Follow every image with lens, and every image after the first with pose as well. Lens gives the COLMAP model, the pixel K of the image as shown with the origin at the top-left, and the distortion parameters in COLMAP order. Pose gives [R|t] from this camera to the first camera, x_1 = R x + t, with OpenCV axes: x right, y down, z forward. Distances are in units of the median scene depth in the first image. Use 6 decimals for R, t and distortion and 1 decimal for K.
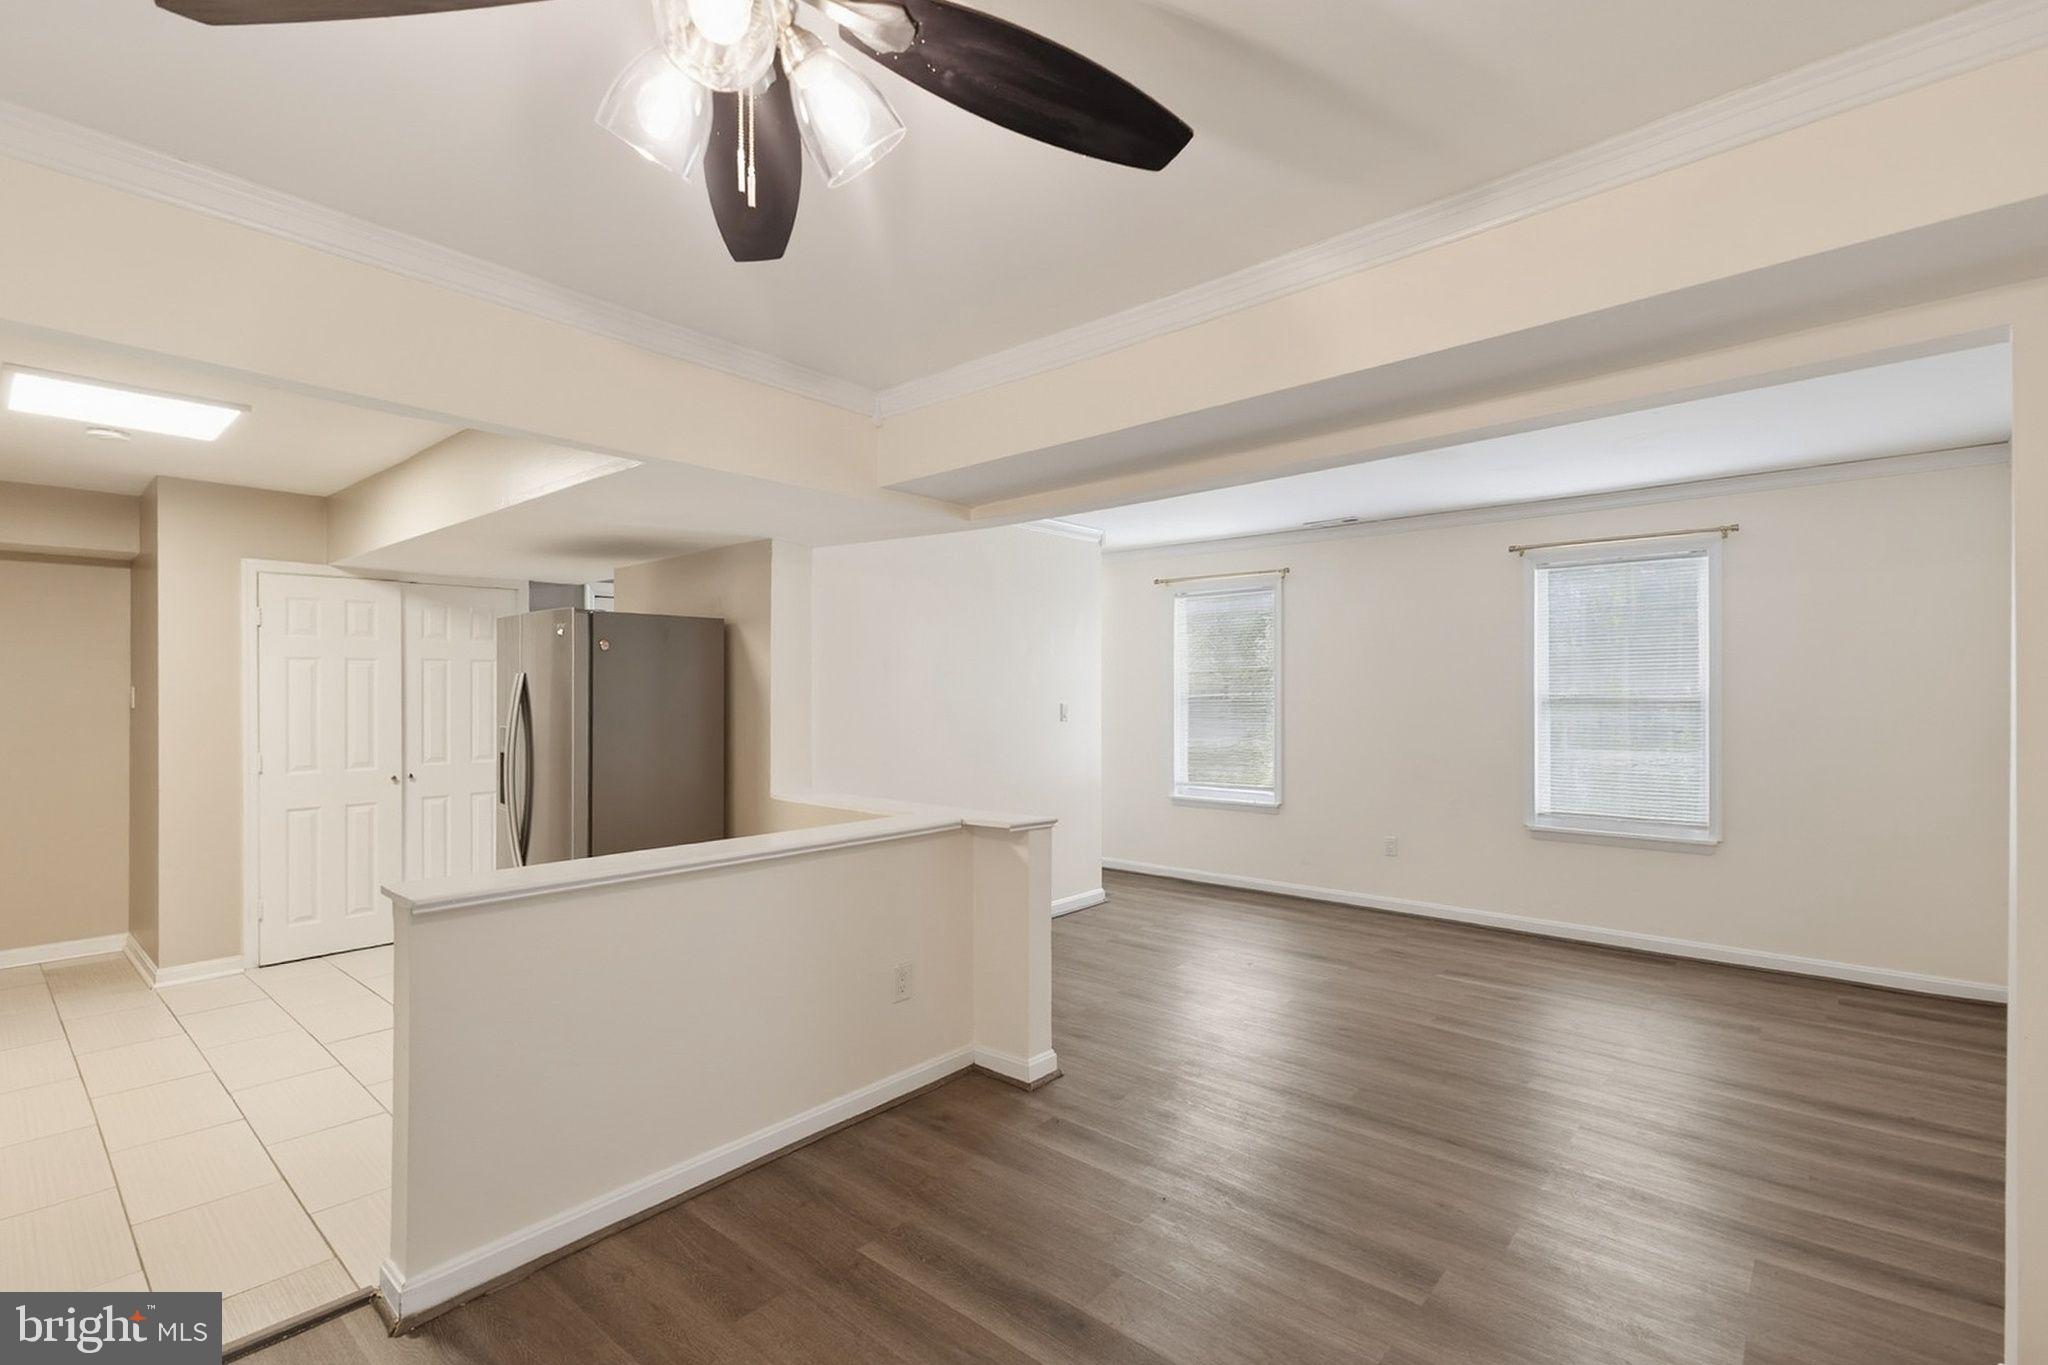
lens RADIAL K [[918.0, 0, 1022.2], [0, 918.0, 683.5], [0, 0, 1]] dist [0.003011, -0.000030]
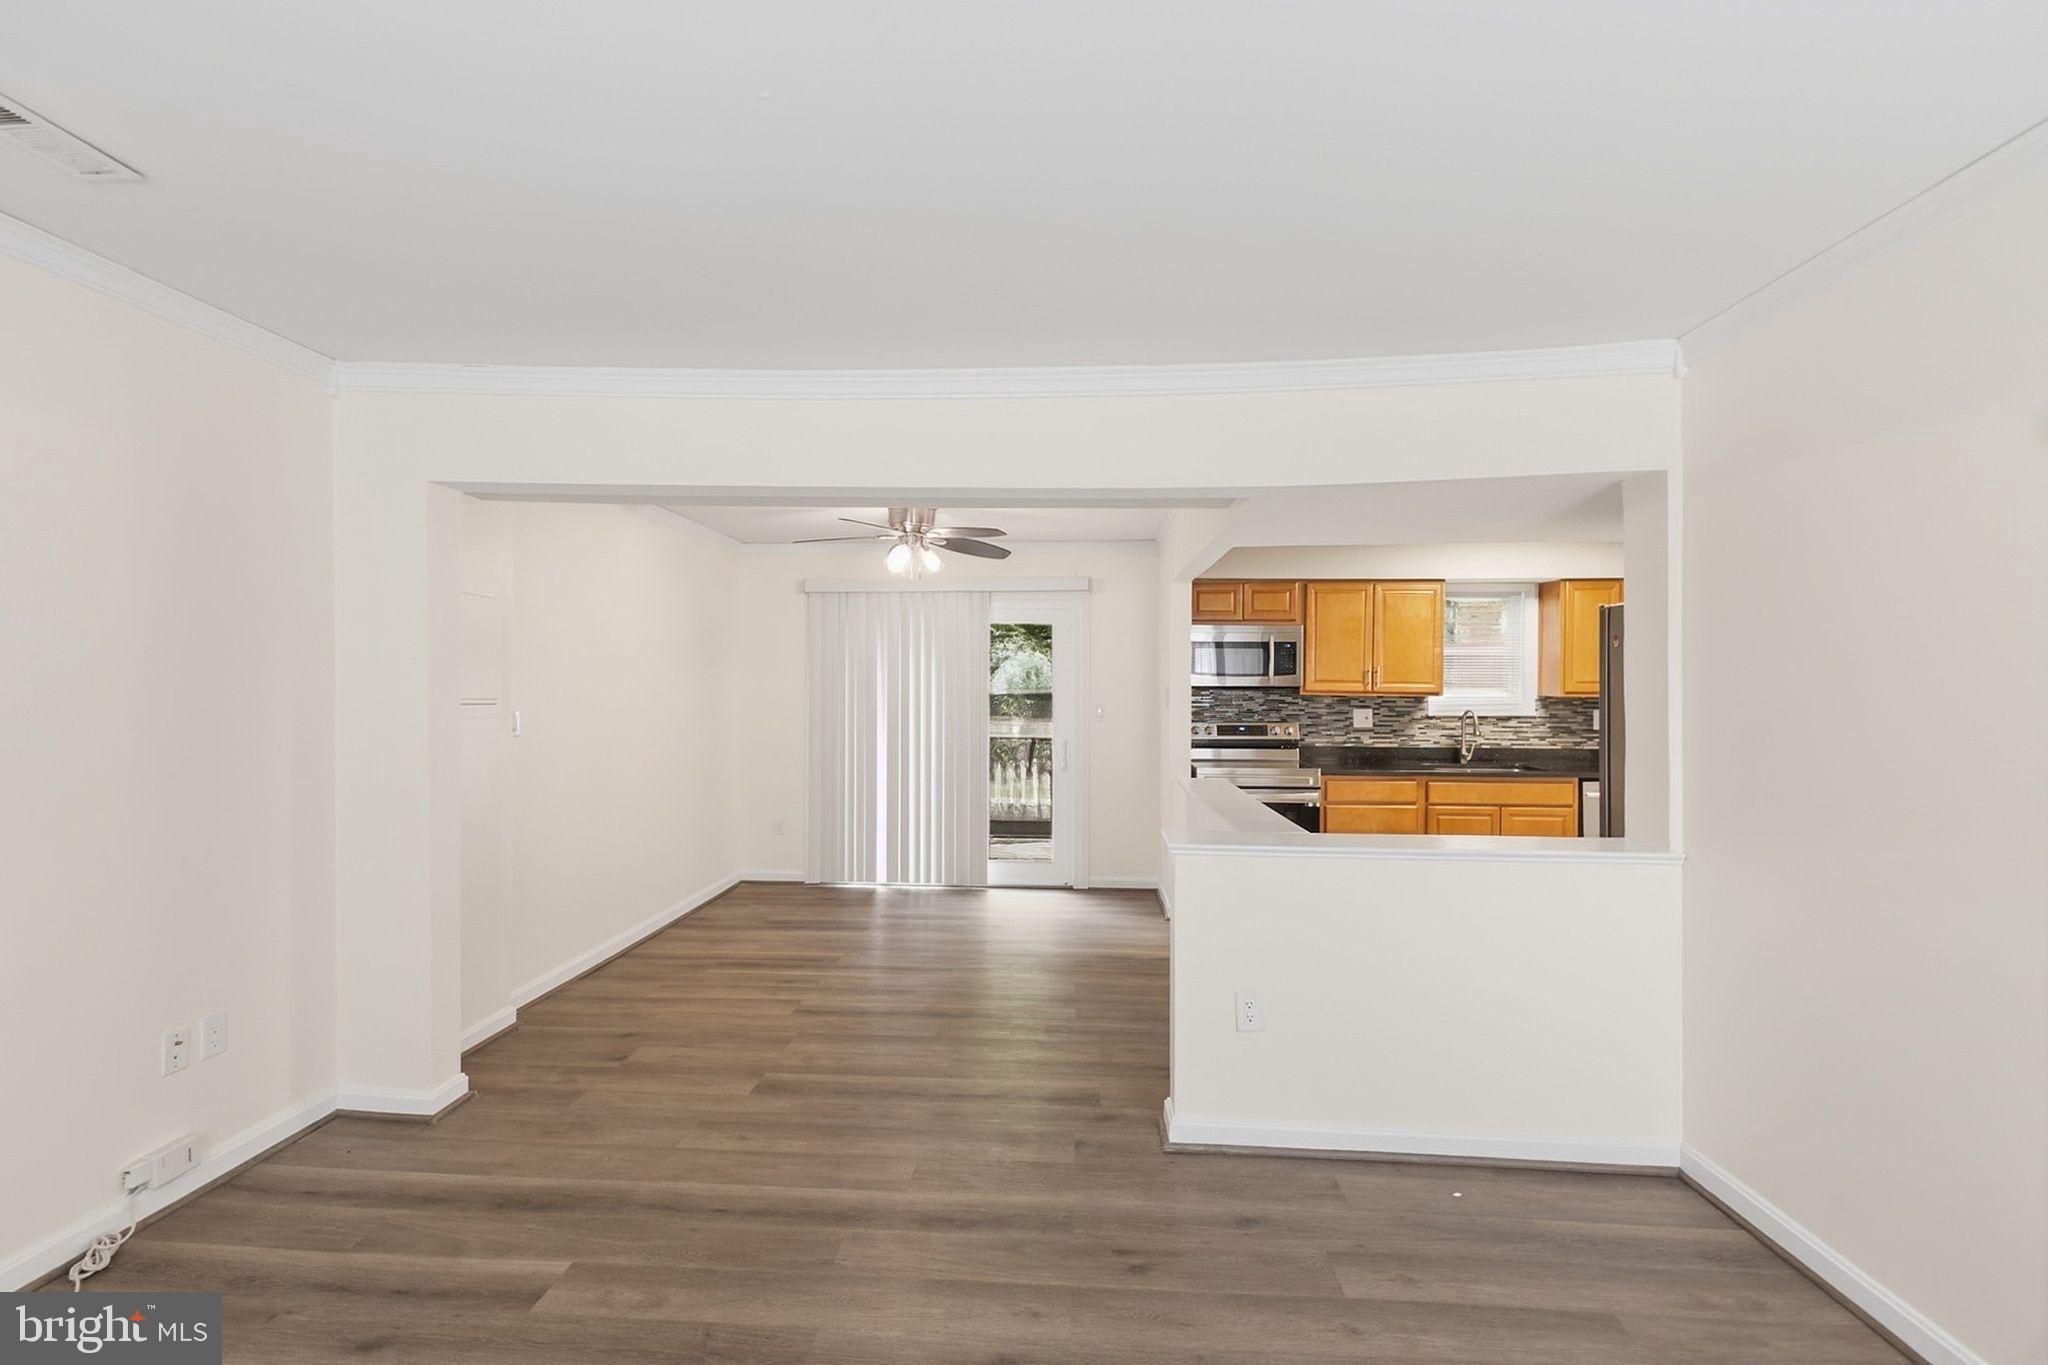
lens RADIAL K [[918.0, 0, 1007.0], [0, 918.0, 691.7], [0, 0, 1]] dist [0.003011, -0.000030]
pose [[-0.803349, -0.002898, -0.595501, 0.469189], [0.001240, 0.999978, -0.006538, 0.016402], [0.595507, -0.005991, -0.803328, 1.135935]]
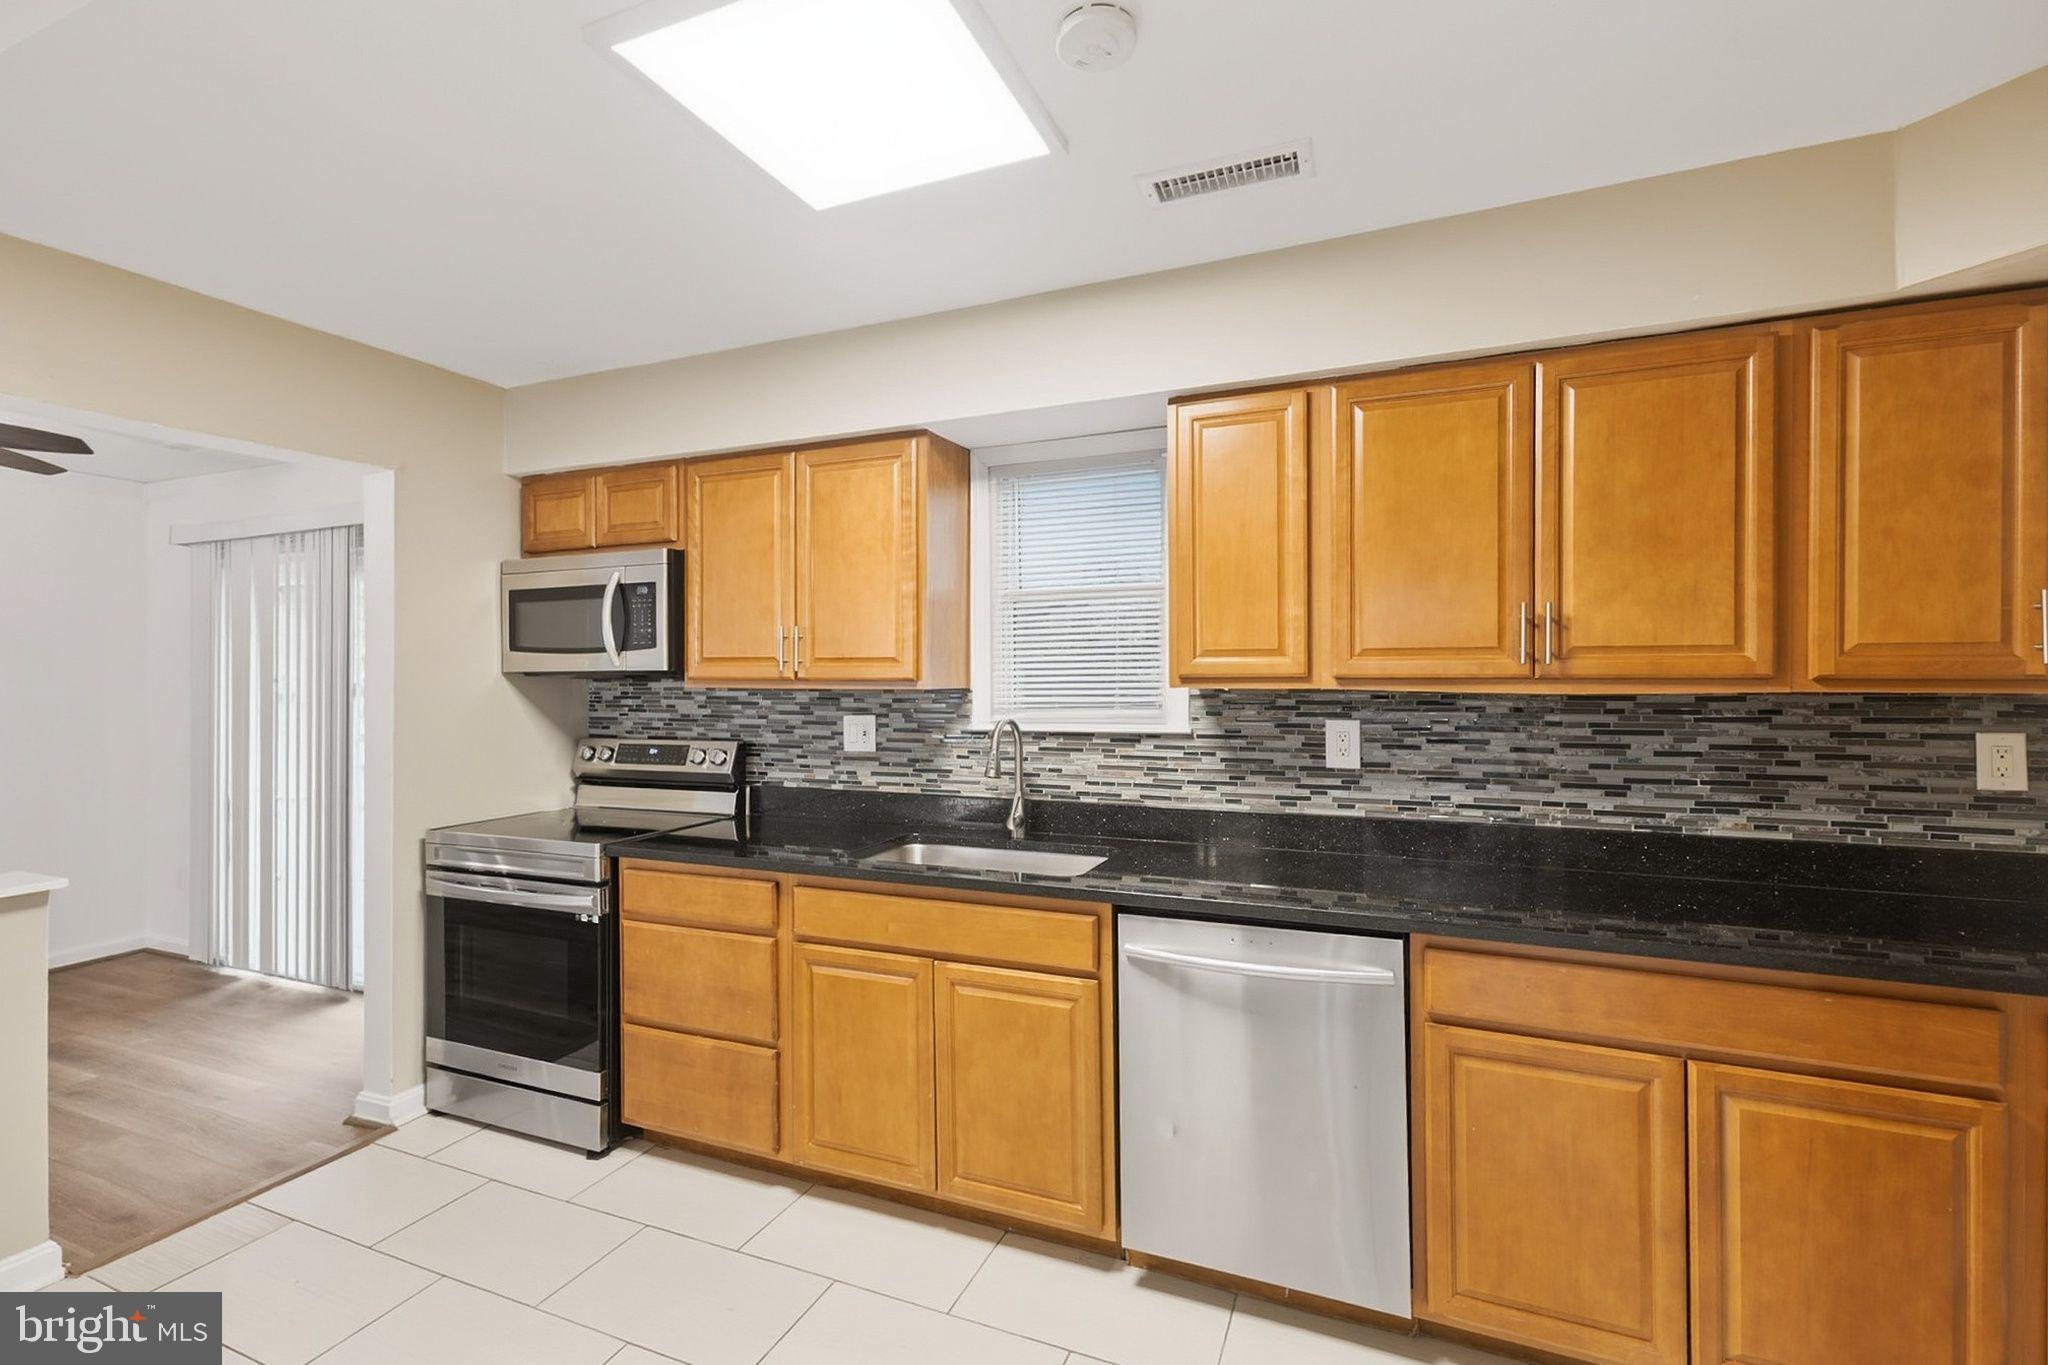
lens RADIAL K [[918.0, 0, 1035.6], [0, 918.0, 687.3], [0, 0, 1]] dist [0.003011, -0.000030]
pose [[-0.950436, 0.006685, -0.310847, -0.634429], [0.007468, 0.999971, -0.001330, 0.015222], [0.310829, -0.003585, -0.950459, 1.040462]]
